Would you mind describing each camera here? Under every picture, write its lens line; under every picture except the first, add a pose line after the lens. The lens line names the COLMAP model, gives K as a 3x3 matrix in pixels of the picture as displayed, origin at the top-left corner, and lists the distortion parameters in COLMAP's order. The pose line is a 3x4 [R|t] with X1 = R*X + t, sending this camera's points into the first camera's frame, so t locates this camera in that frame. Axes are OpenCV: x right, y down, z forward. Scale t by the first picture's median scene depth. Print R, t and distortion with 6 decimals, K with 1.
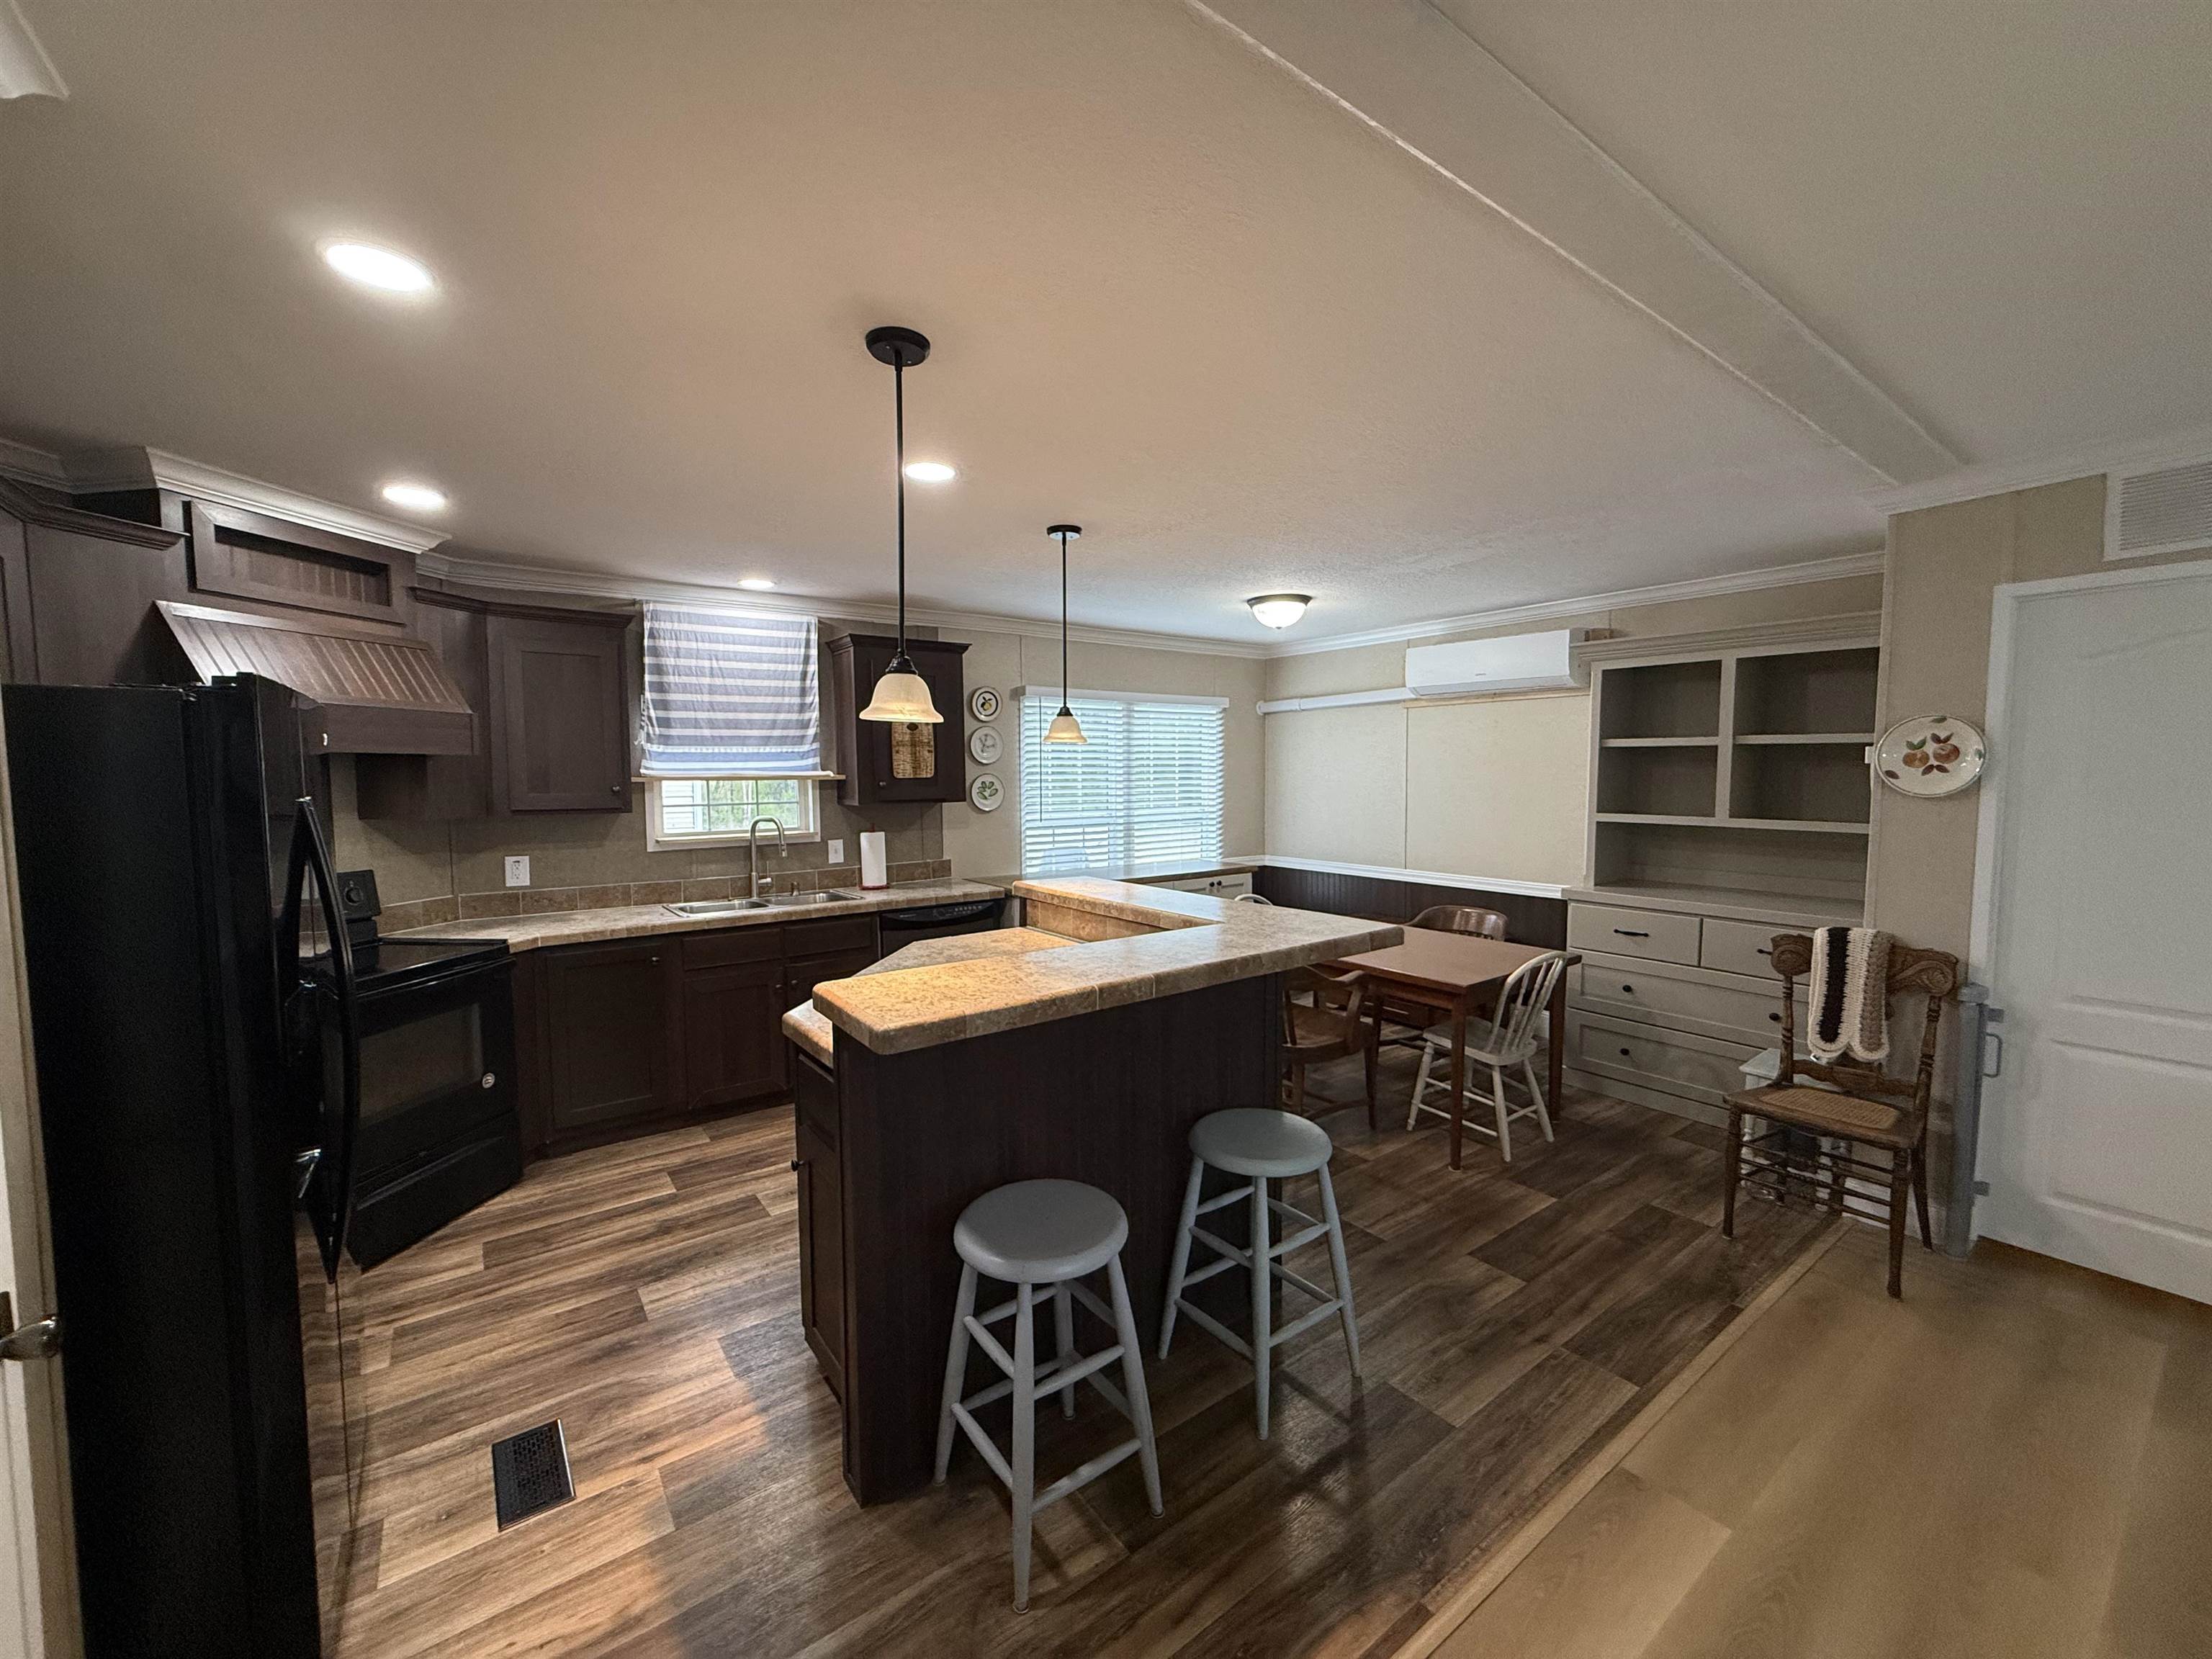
lens RADIAL K [[876.9, 0, 1103.3], [0, 876.9, 828.1], [0, 0, 1]] dist [-0.000154, -0.000027]
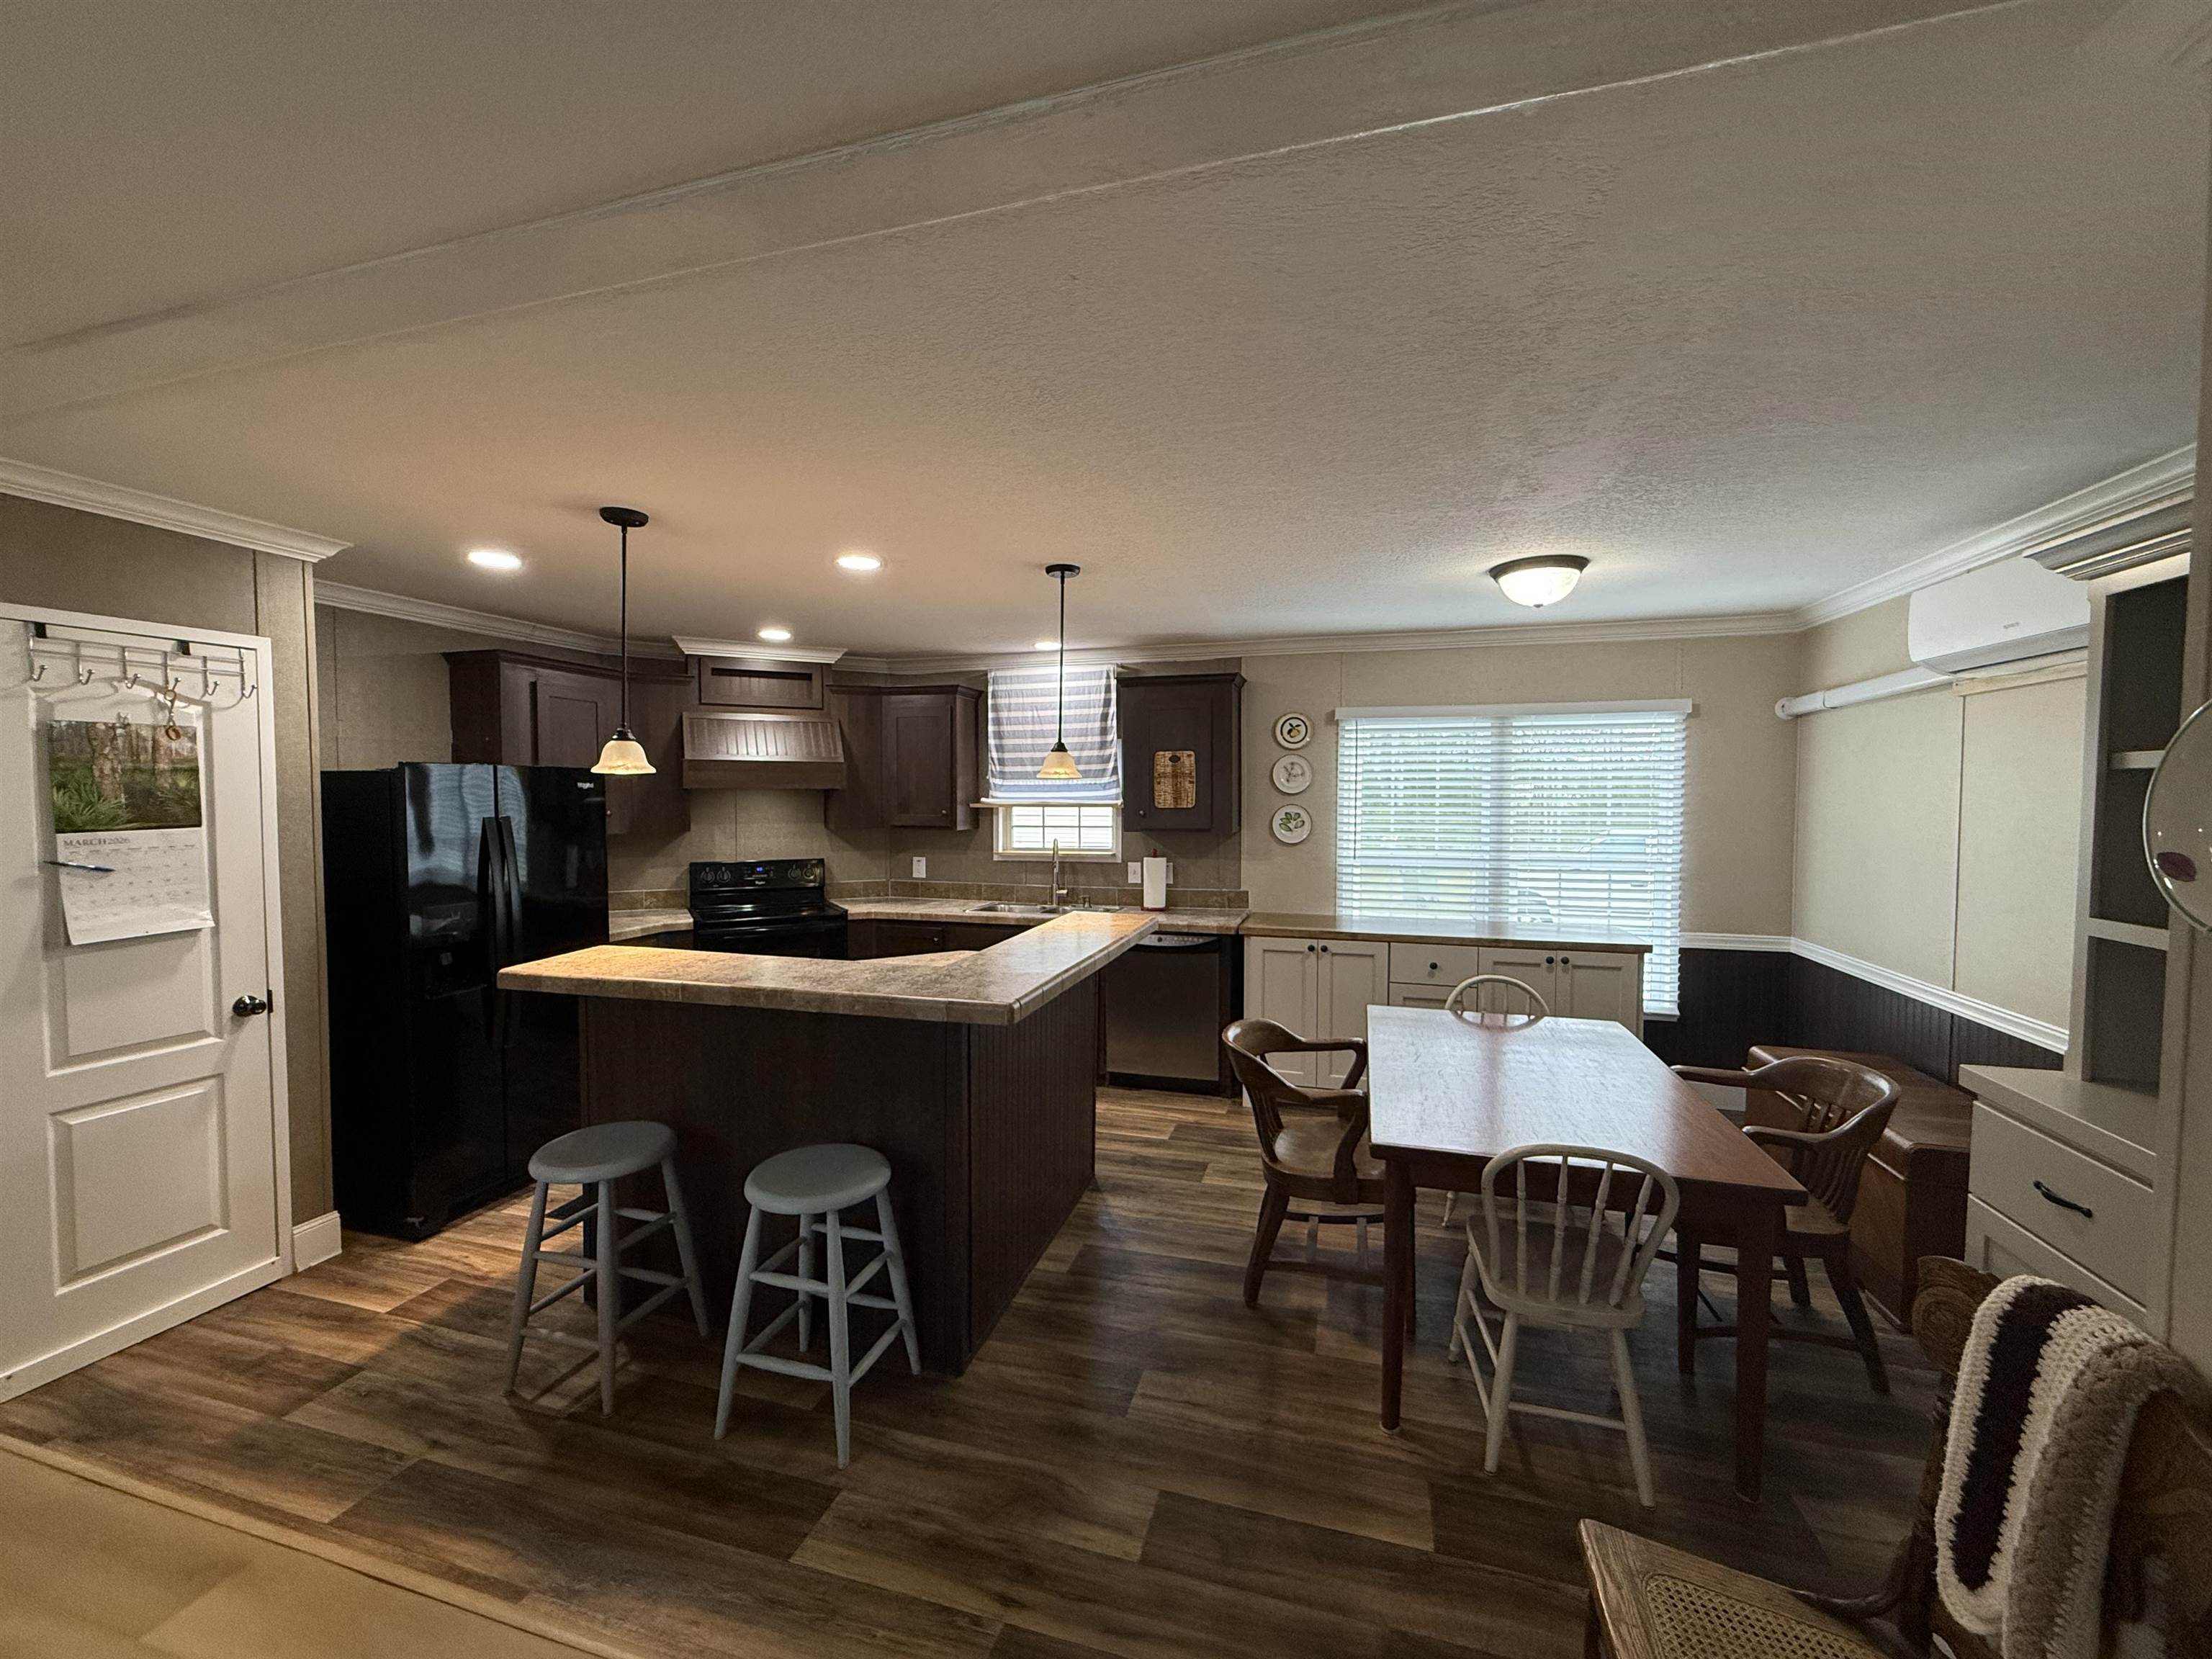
lens RADIAL K [[876.9, 0, 1105.8], [0, 876.9, 828.1], [0, 0, 1]] dist [-0.000154, -0.000027]
pose [[0.605685, 0.037198, -0.794835, 0.644849], [-0.056297, 0.998407, 0.003825, -0.037218], [0.793711, 0.042430, 0.606814, 0.348562]]
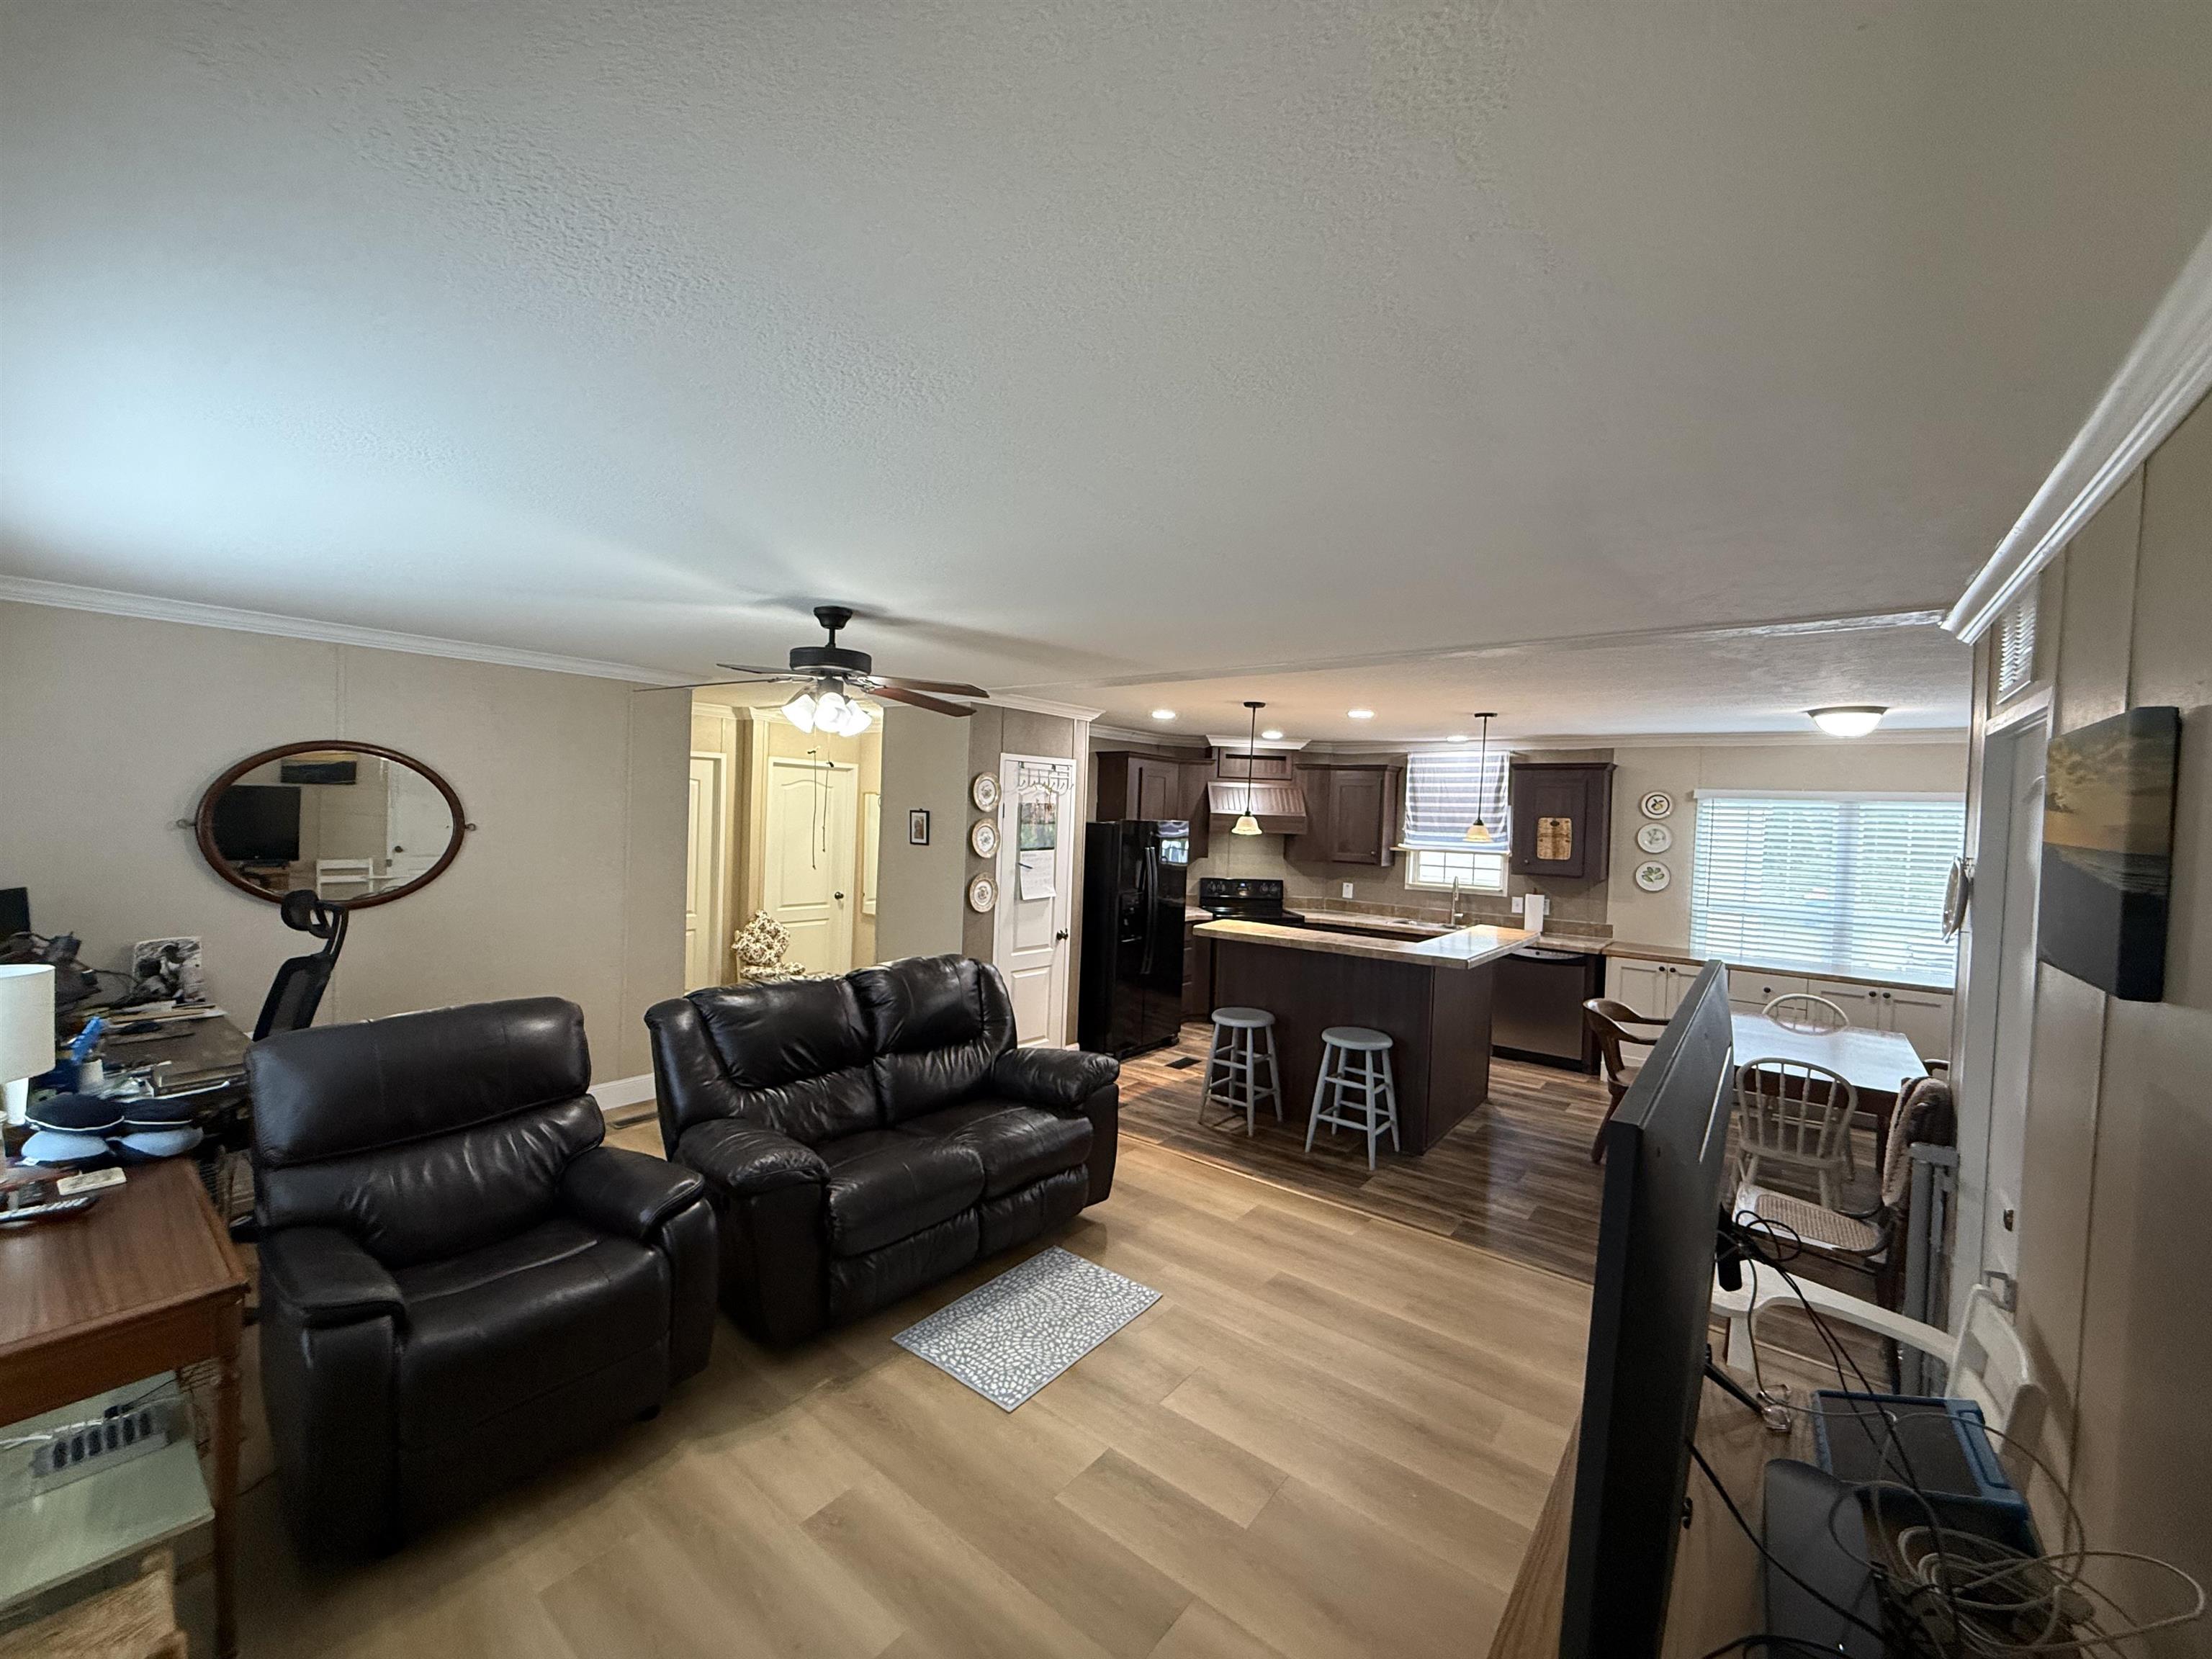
lens RADIAL K [[876.9, 0, 1108.2], [0, 876.9, 830.5], [0, 0, 1]] dist [-0.000154, -0.000027]
pose [[0.264851, 0.034771, -0.963662, 1.103275], [-0.100657, 0.994887, 0.008233, -0.048776], [0.959021, 0.094818, 0.266997, -0.089017]]
